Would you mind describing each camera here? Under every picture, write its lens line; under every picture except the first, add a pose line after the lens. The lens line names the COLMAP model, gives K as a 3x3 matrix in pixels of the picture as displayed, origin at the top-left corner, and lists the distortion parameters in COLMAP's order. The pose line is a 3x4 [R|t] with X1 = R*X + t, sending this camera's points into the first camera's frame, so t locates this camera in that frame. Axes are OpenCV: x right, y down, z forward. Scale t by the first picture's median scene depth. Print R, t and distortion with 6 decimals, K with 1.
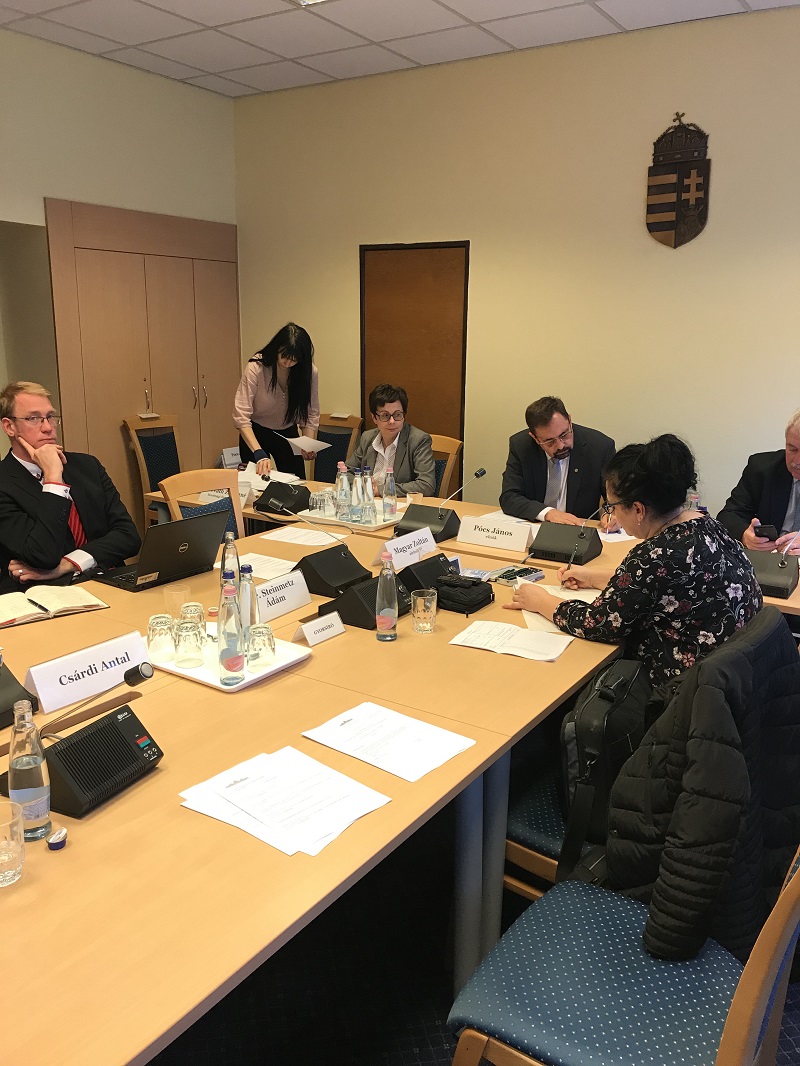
lens RADIAL K [[869.6, 0, 400.0], [0, 869.6, 533.0], [0, 0, 1]] dist [0.011785, -0.000682]
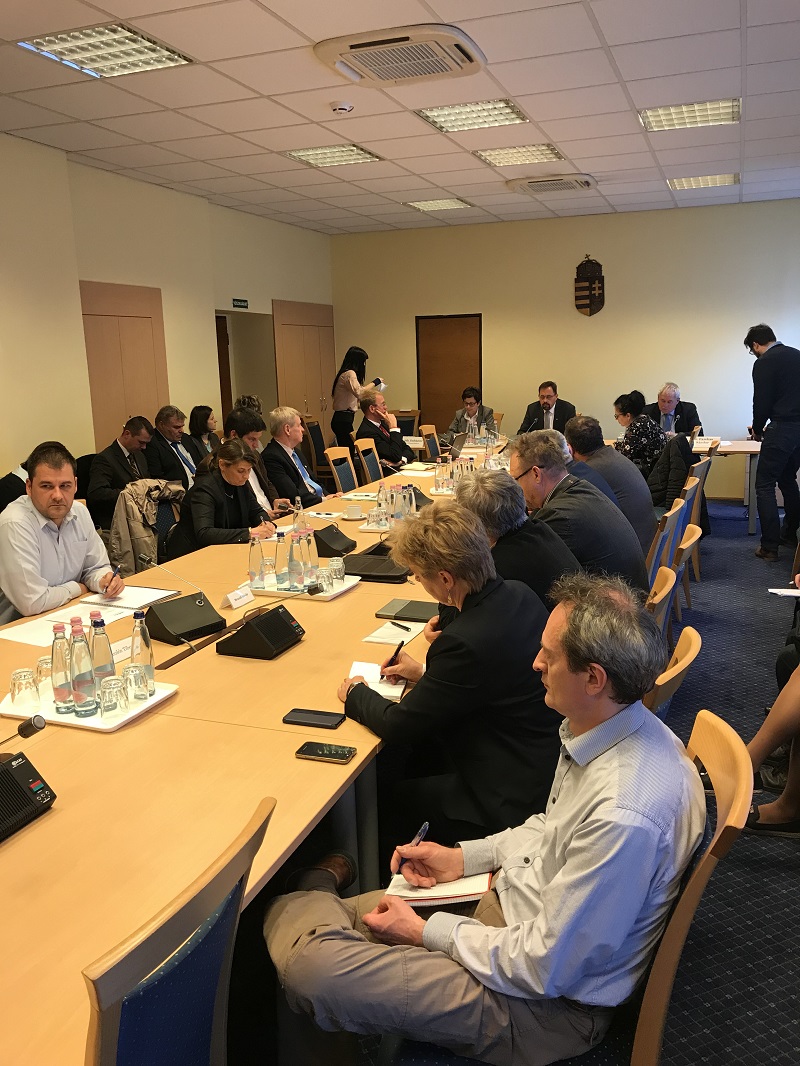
lens RADIAL K [[869.6, 0, 400.0], [0, 869.6, 533.0], [0, 0, 1]] dist [0.011785, -0.000682]
pose [[0.974212, -0.085404, 0.208847, -0.909314], [0.092605, 0.995391, -0.024926, 0.302027], [-0.205756, 0.043623, 0.977631, -1.386984]]
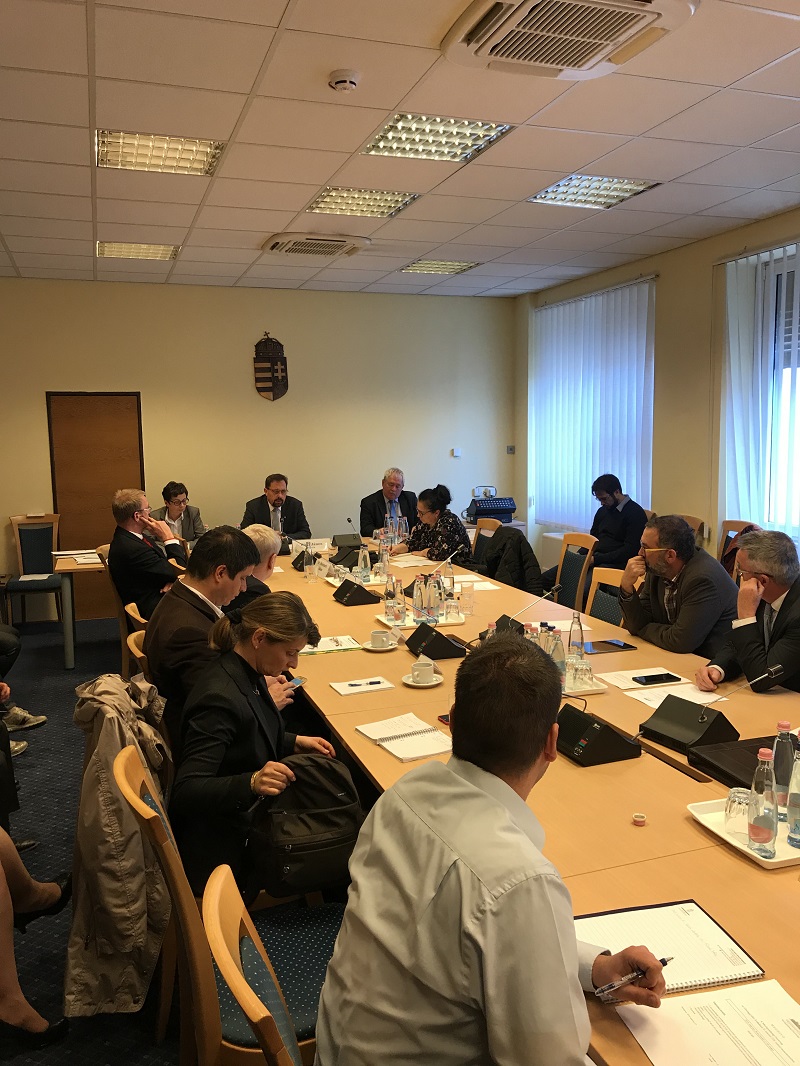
lens RADIAL K [[870.7, 0, 400.0], [0, 870.7, 533.0], [0, 0, 1]] dist [0.009482, 0.005574]
pose [[0.612926, -0.114500, 0.781800, -1.480762], [0.206579, 0.978251, -0.018686, 0.058736], [-0.762658, 0.172957, 0.623249, -0.466345]]
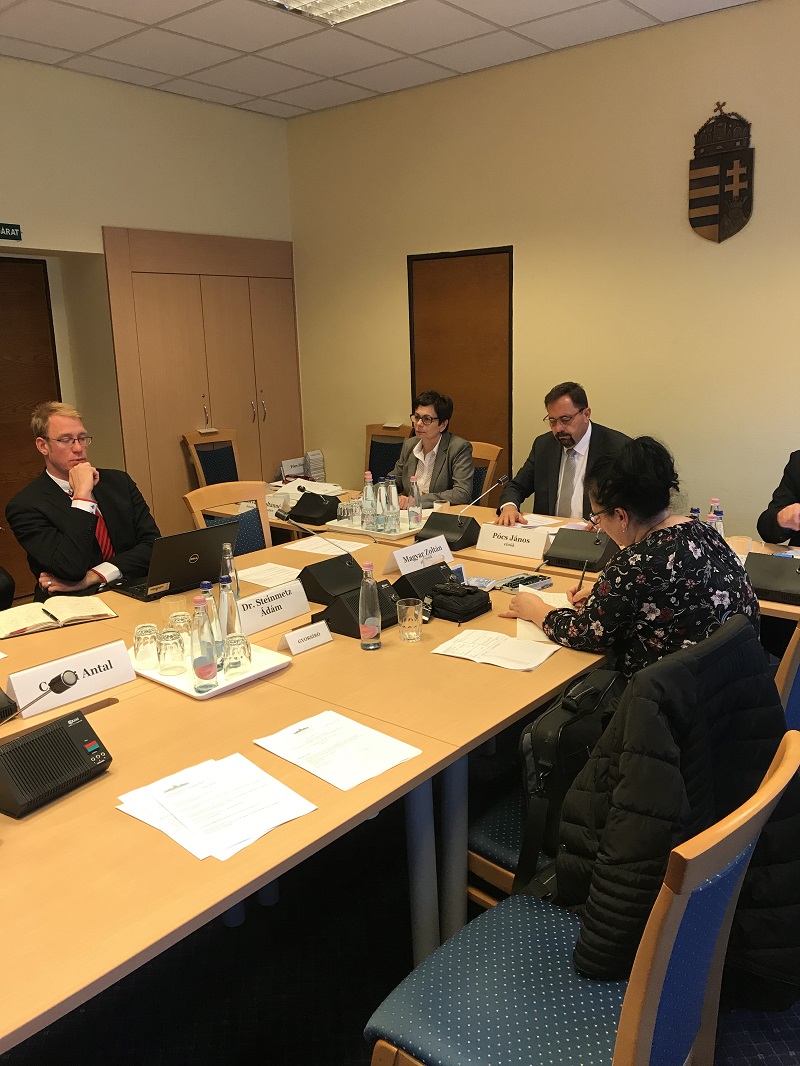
lens RADIAL K [[870.0, 0, 400.0], [0, 870.0, 533.0], [0, 0, 1]] dist [0.007427, 0.008148]
pose [[0.992849, -0.014034, -0.118546, 0.109437], [0.012991, 0.999870, -0.009565, -0.000569], [0.118664, 0.007957, 0.992903, 0.003332]]
